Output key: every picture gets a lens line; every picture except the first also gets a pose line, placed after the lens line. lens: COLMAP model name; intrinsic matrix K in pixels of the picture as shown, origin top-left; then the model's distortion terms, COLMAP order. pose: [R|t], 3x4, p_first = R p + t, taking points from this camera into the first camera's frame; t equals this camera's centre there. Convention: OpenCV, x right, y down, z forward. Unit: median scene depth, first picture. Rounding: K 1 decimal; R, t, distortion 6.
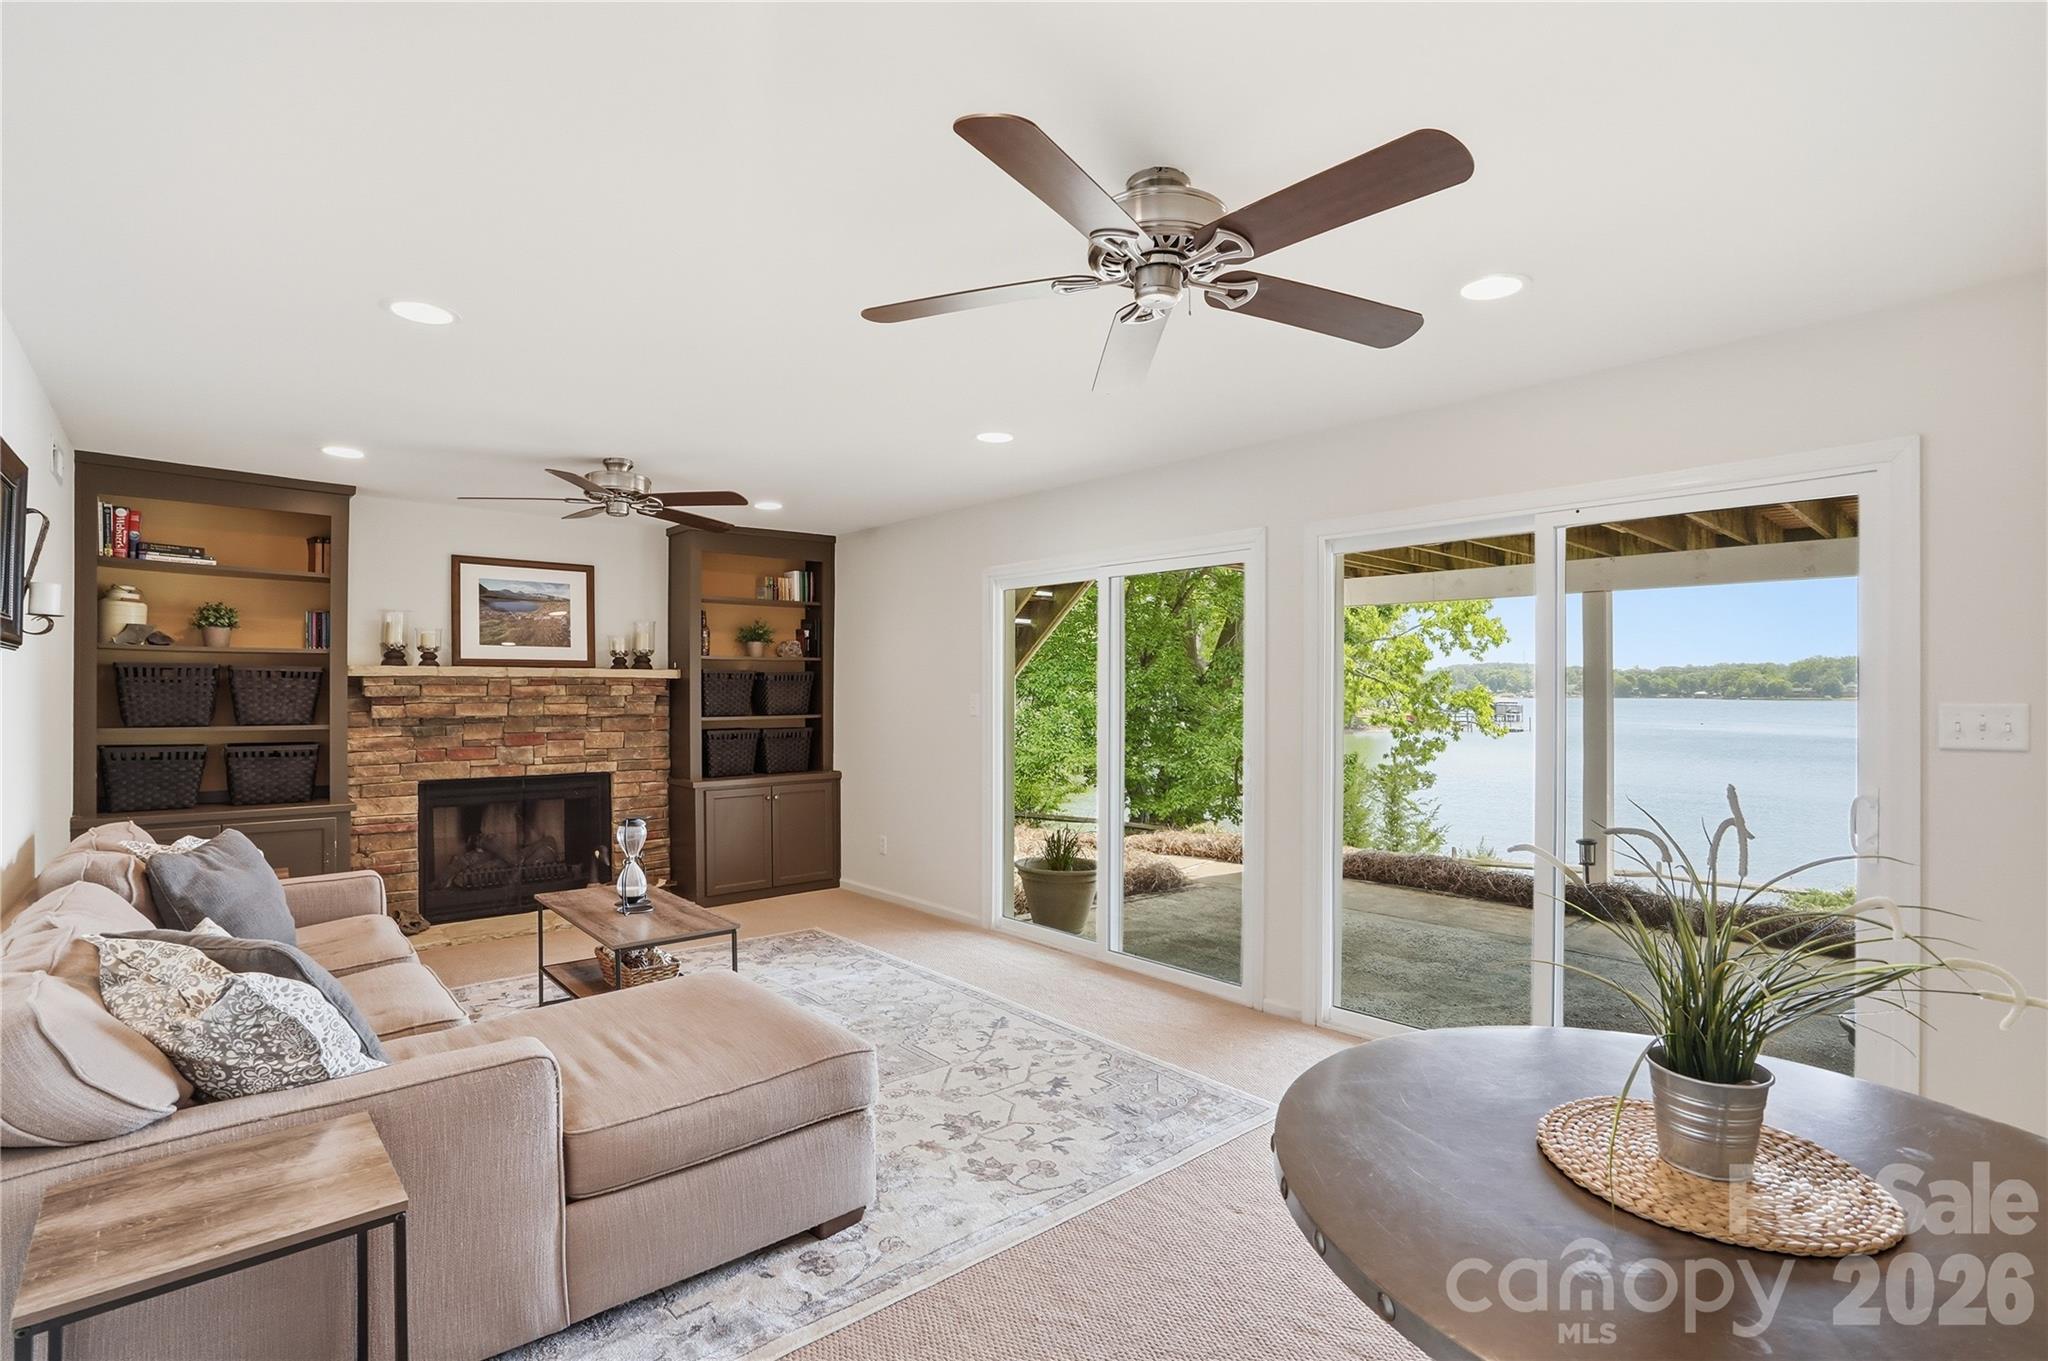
lens RADIAL K [[965.1, 0, 1043.7], [0, 965.1, 690.0], [0, 0, 1]] dist [-0.043401, 0.015219]
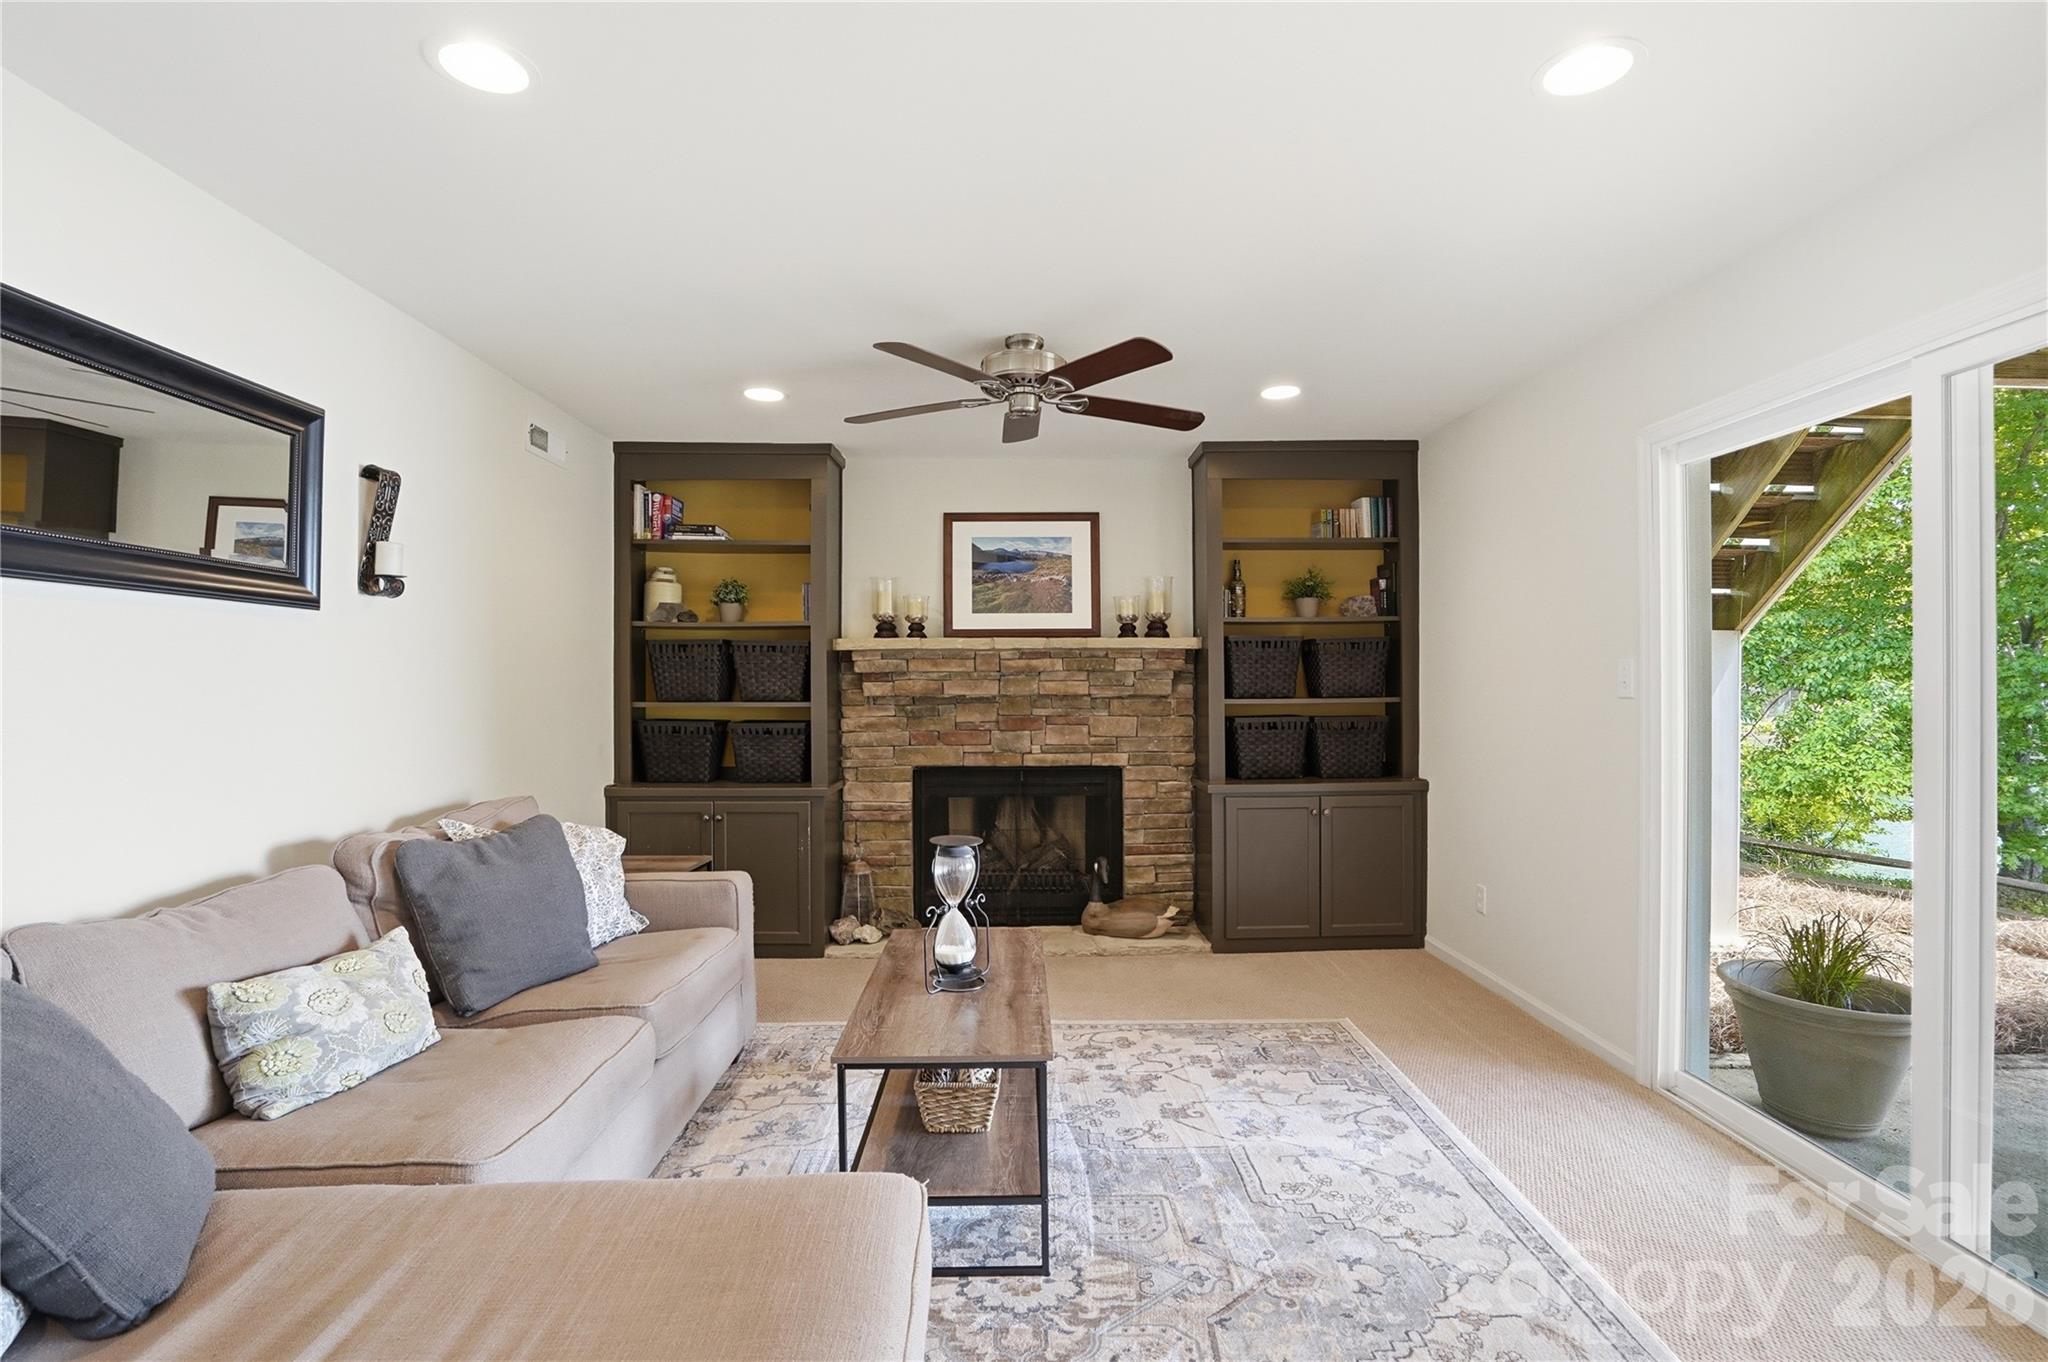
lens RADIAL K [[965.1, 0, 1040.7], [0, 965.1, 685.4], [0, 0, 1]] dist [-0.043401, 0.015219]
pose [[0.760239, -0.003731, -0.649632, 0.030428], [0.005916, 0.999982, 0.001179, 0.018821], [0.649616, -0.004740, 0.760248, 0.388260]]
